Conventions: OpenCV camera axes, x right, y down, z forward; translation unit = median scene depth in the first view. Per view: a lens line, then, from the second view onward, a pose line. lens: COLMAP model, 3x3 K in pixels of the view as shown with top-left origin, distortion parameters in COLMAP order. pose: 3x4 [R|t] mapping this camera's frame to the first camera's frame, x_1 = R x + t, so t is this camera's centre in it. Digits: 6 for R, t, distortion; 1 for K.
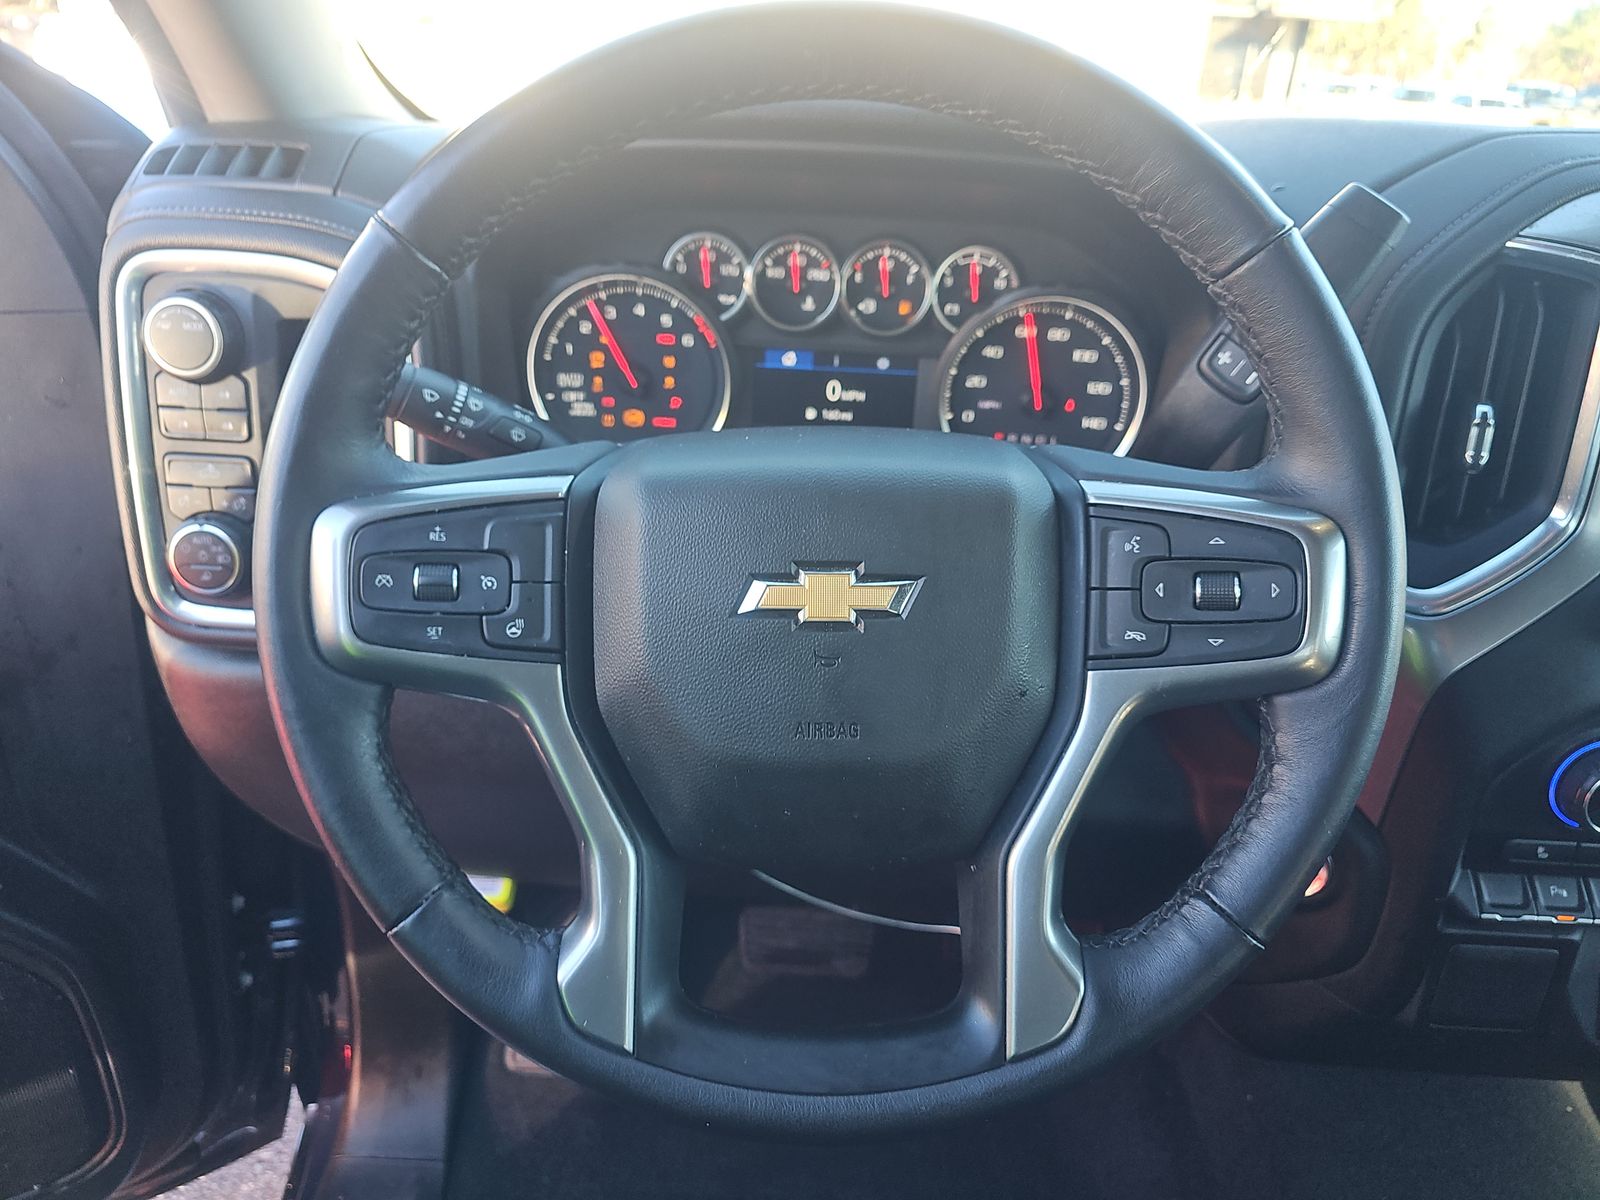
lens RADIAL K [[1113.2, 0, 800.0], [0, 1113.2, 600.0], [0, 0, 1]] dist [0.028706, -0.000126]
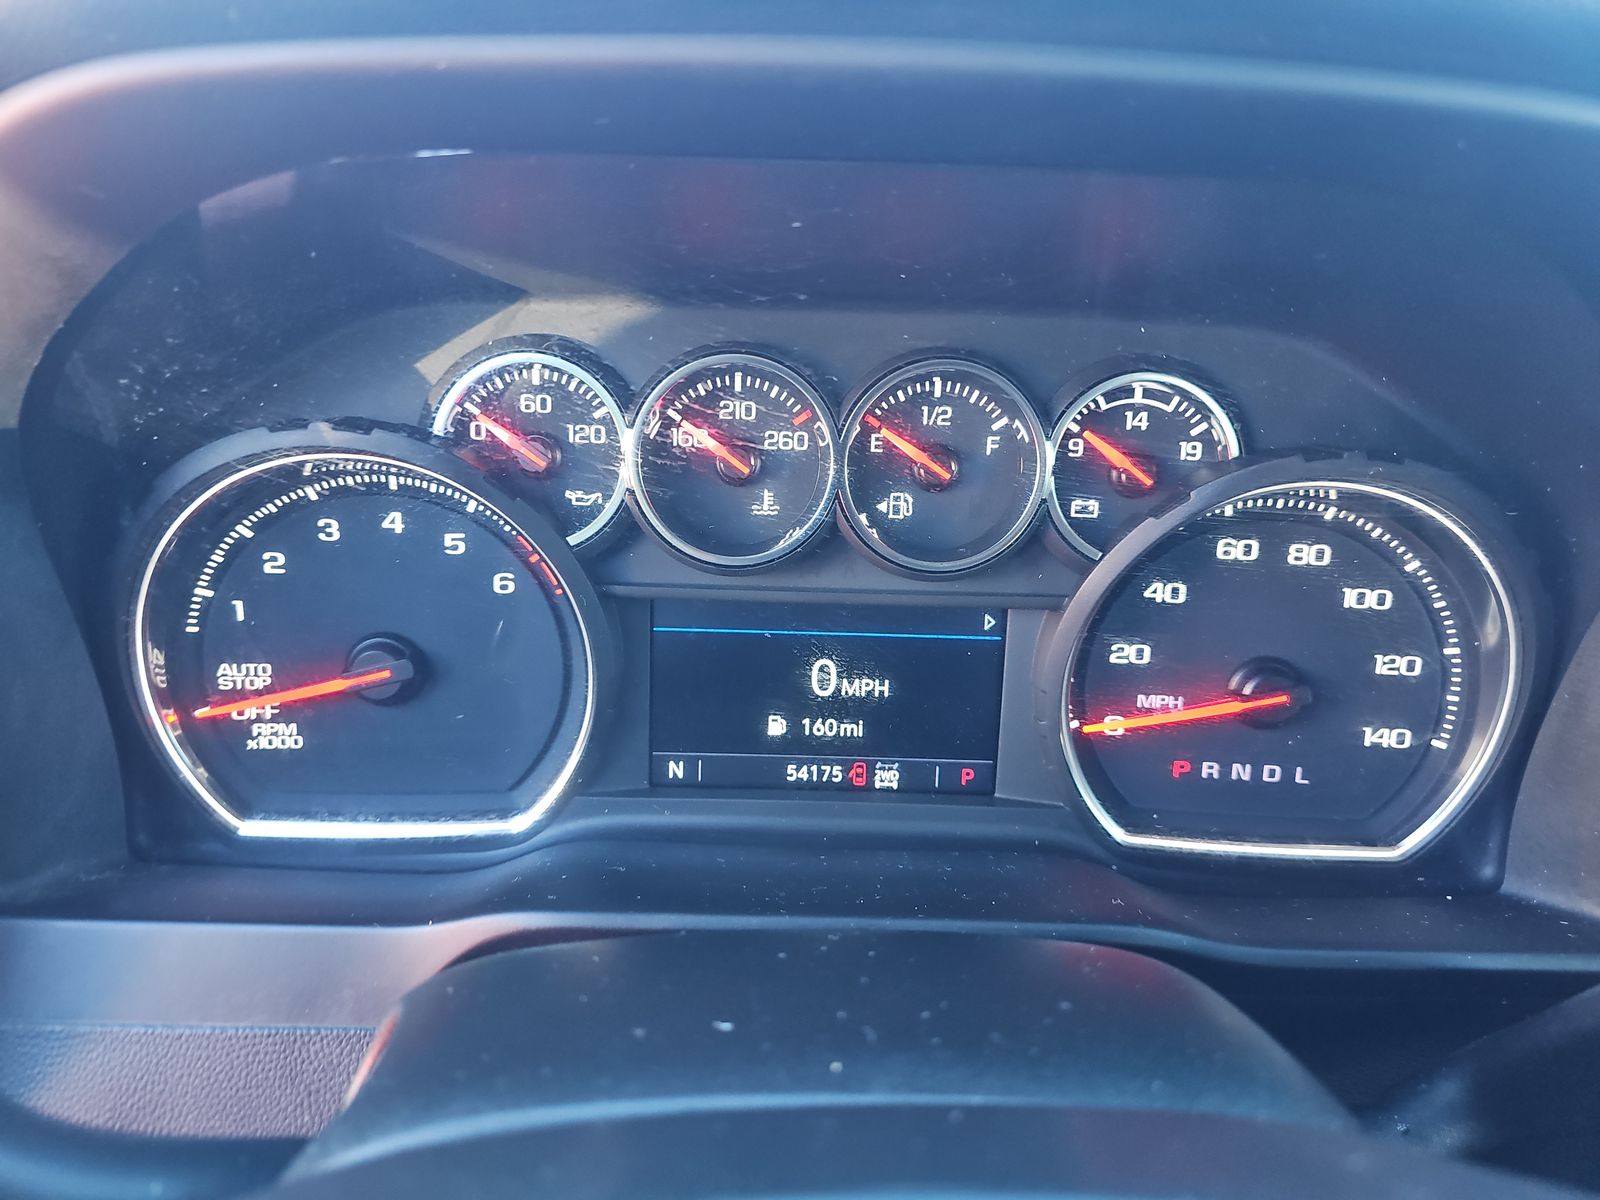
lens RADIAL K [[1052.4, 0, 800.0], [0, 1052.4, 600.0], [0, 0, 1]] dist [-0.001274, -0.003970]
pose [[0.997951, -0.030759, 0.056111, -0.003711], [0.036960, 0.992900, -0.113063, -0.177702], [-0.052235, 0.114905, 0.992002, 0.581958]]
